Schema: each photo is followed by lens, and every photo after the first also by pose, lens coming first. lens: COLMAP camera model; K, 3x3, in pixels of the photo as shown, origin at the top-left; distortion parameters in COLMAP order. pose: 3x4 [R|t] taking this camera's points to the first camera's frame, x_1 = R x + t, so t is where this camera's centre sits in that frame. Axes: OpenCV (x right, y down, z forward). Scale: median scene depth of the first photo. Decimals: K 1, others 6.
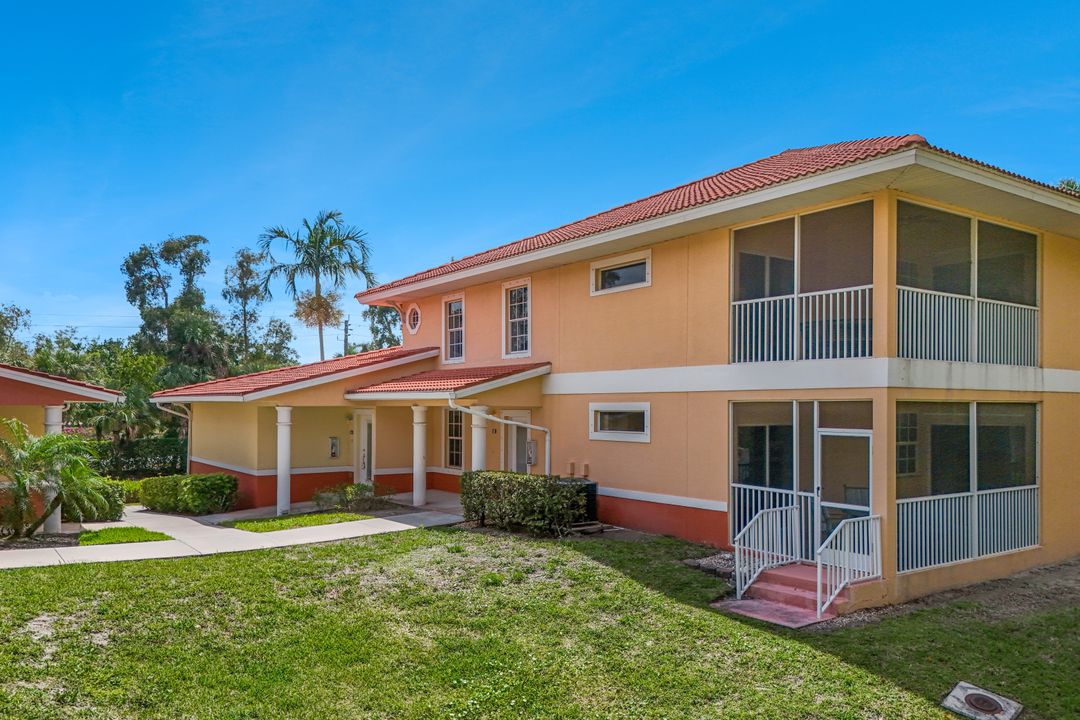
lens RADIAL K [[824.6, 0, 542.6], [0, 824.6, 373.2], [0, 0, 1]] dist [0.085528, -0.097275]
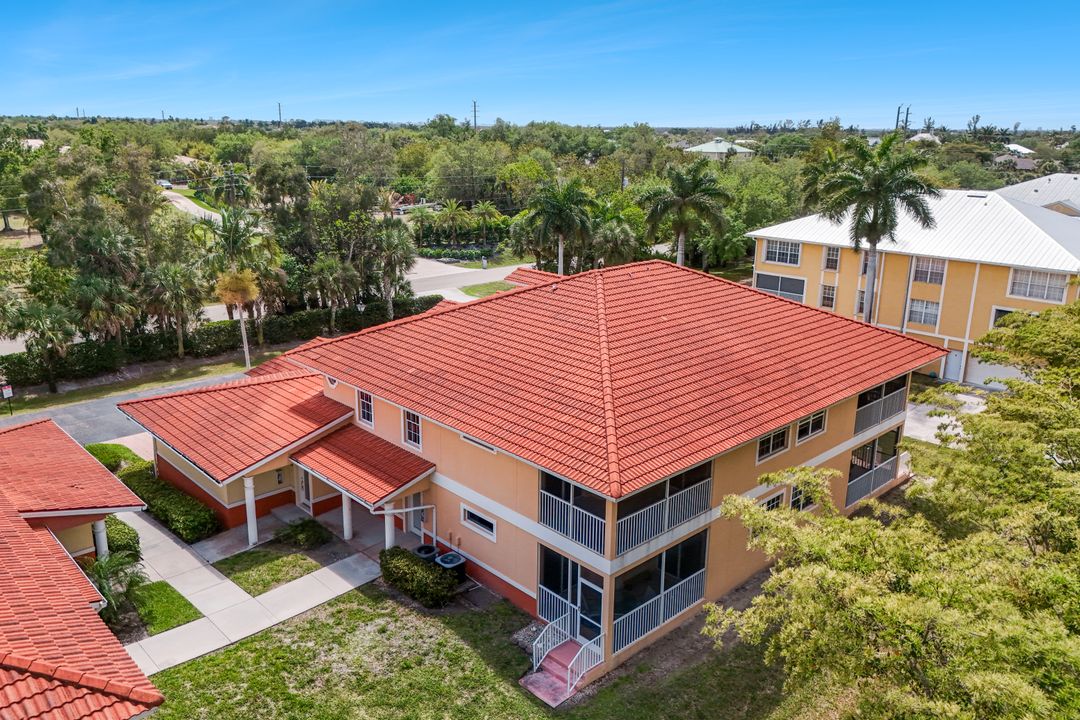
lens RADIAL K [[834.5, 0, 540.2], [0, 834.5, 332.6], [0, 0, 1]] dist [0.094082, -0.090837]
pose [[0.991531, -0.029928, 0.126371, 0.019623], [-0.004996, 0.963572, 0.267401, -0.941844], [-0.129771, -0.265768, 0.955263, -0.630235]]
